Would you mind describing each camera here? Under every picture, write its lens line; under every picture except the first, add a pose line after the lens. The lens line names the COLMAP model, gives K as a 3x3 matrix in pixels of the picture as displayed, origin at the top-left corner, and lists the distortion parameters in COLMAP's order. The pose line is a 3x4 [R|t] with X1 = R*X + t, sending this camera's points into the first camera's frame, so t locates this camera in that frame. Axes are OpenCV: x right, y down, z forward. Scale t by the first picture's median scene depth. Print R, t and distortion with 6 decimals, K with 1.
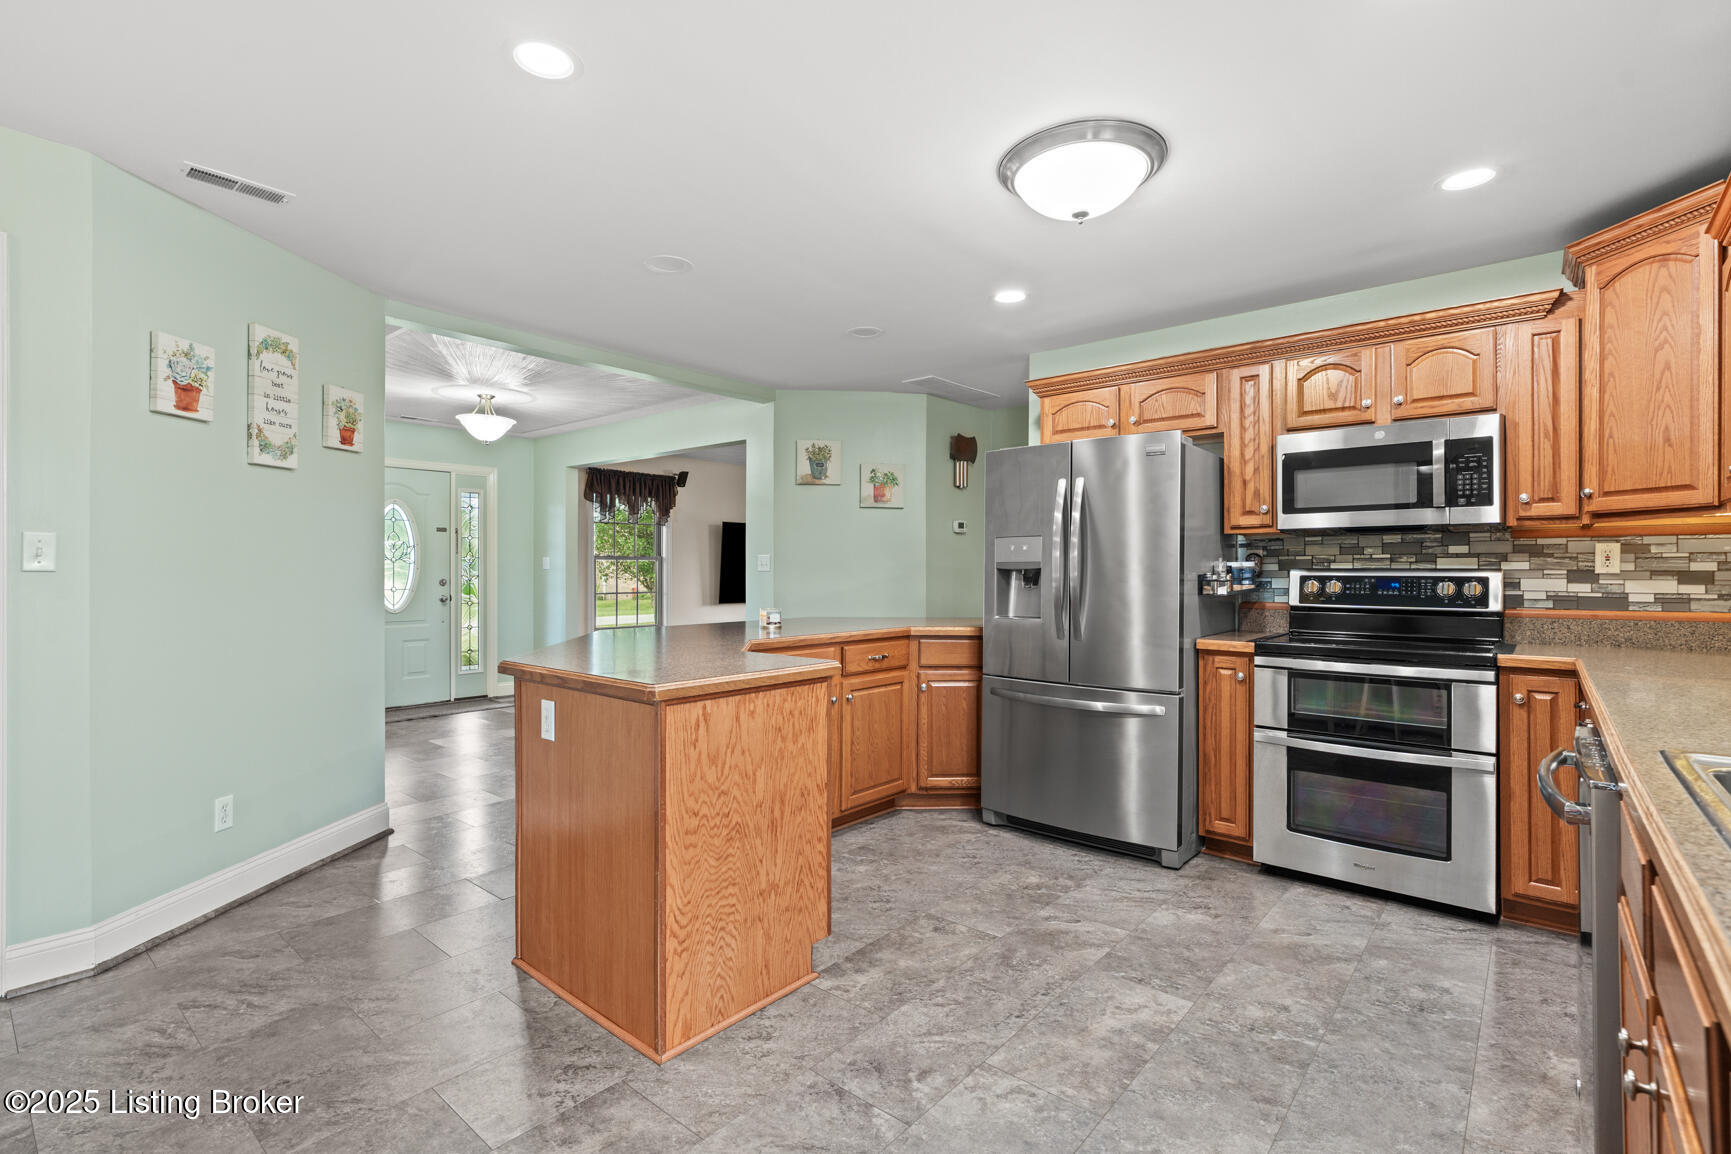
lens RADIAL K [[791.2, 0, 864.7], [0, 791.2, 570.8], [0, 0, 1]] dist [-0.005568, 0.001575]
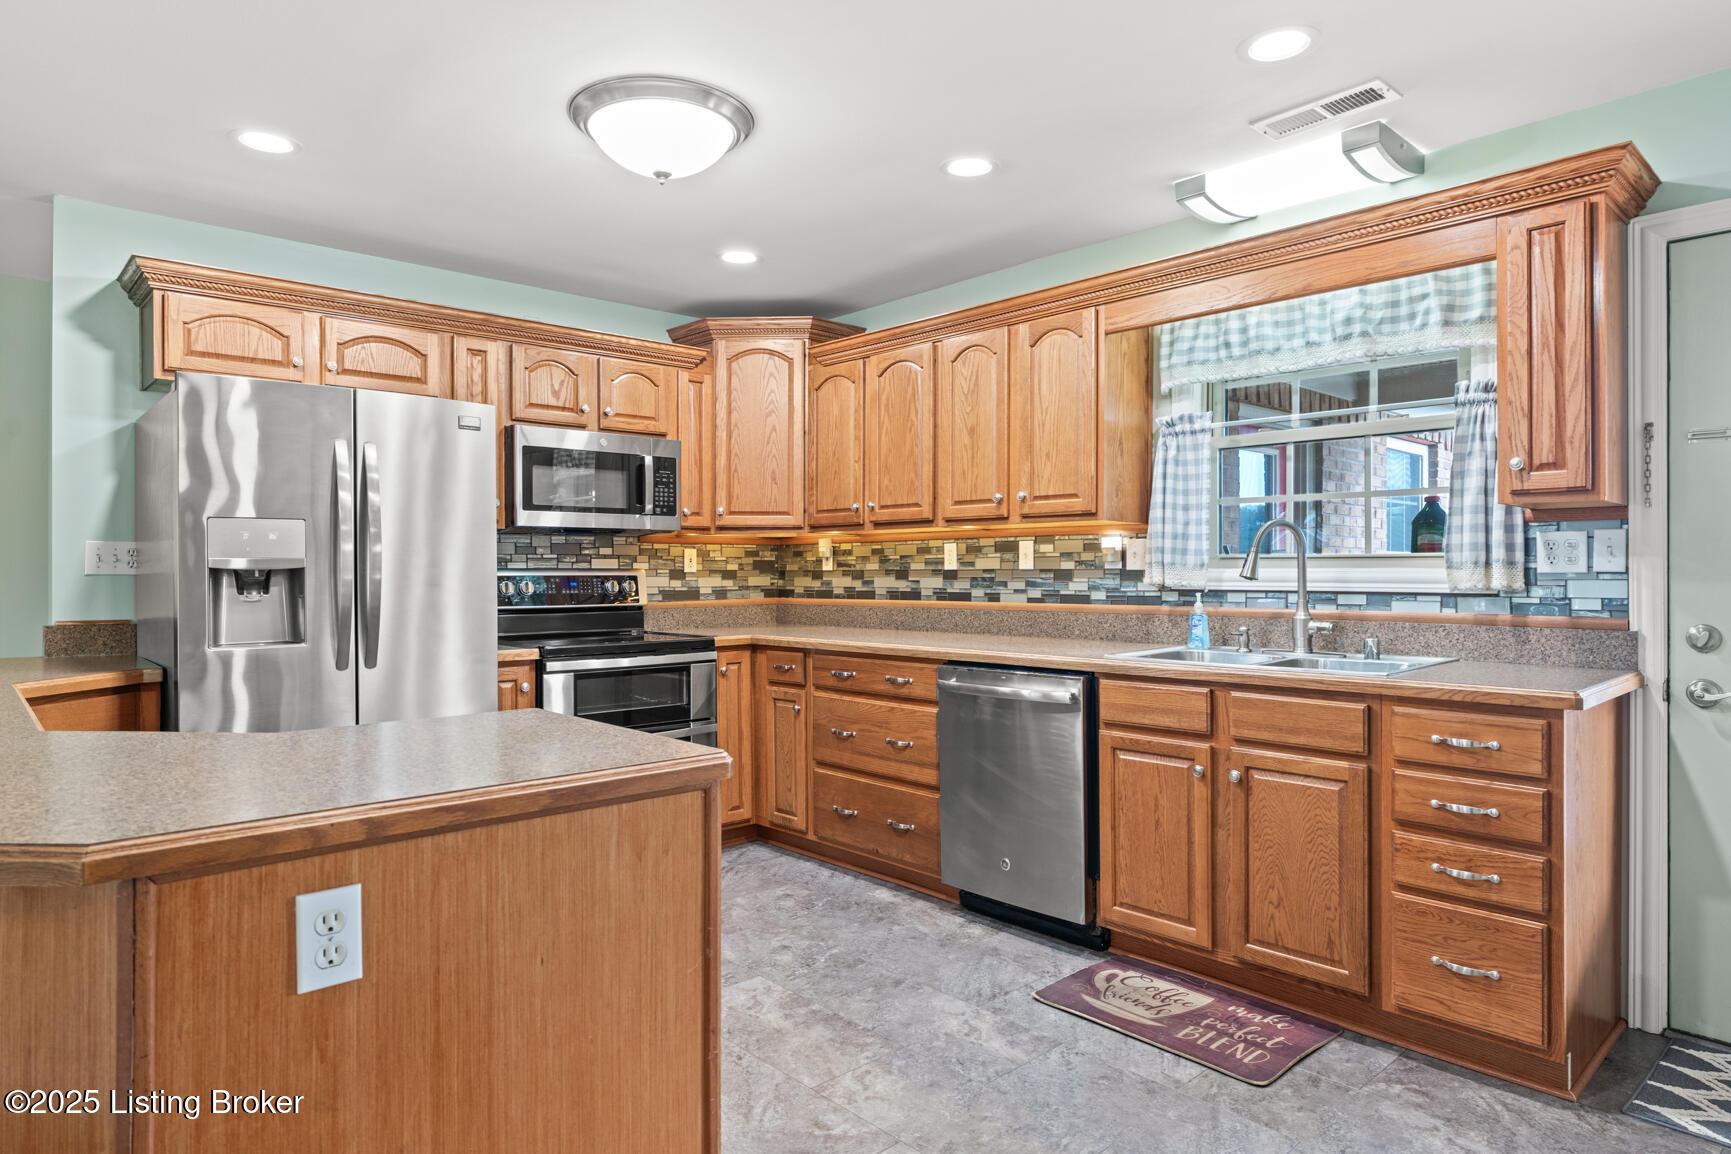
lens RADIAL K [[1009.3, 0, 861.8], [0, 1009.3, 572.2], [0, 0, 1]] dist [-0.004459, -0.000437]
pose [[0.130392, -0.003672, 0.991456, -0.674112], [0.003265, 0.999989, 0.003274, -0.001239], [-0.991457, 0.002810, 0.130402, 0.505604]]
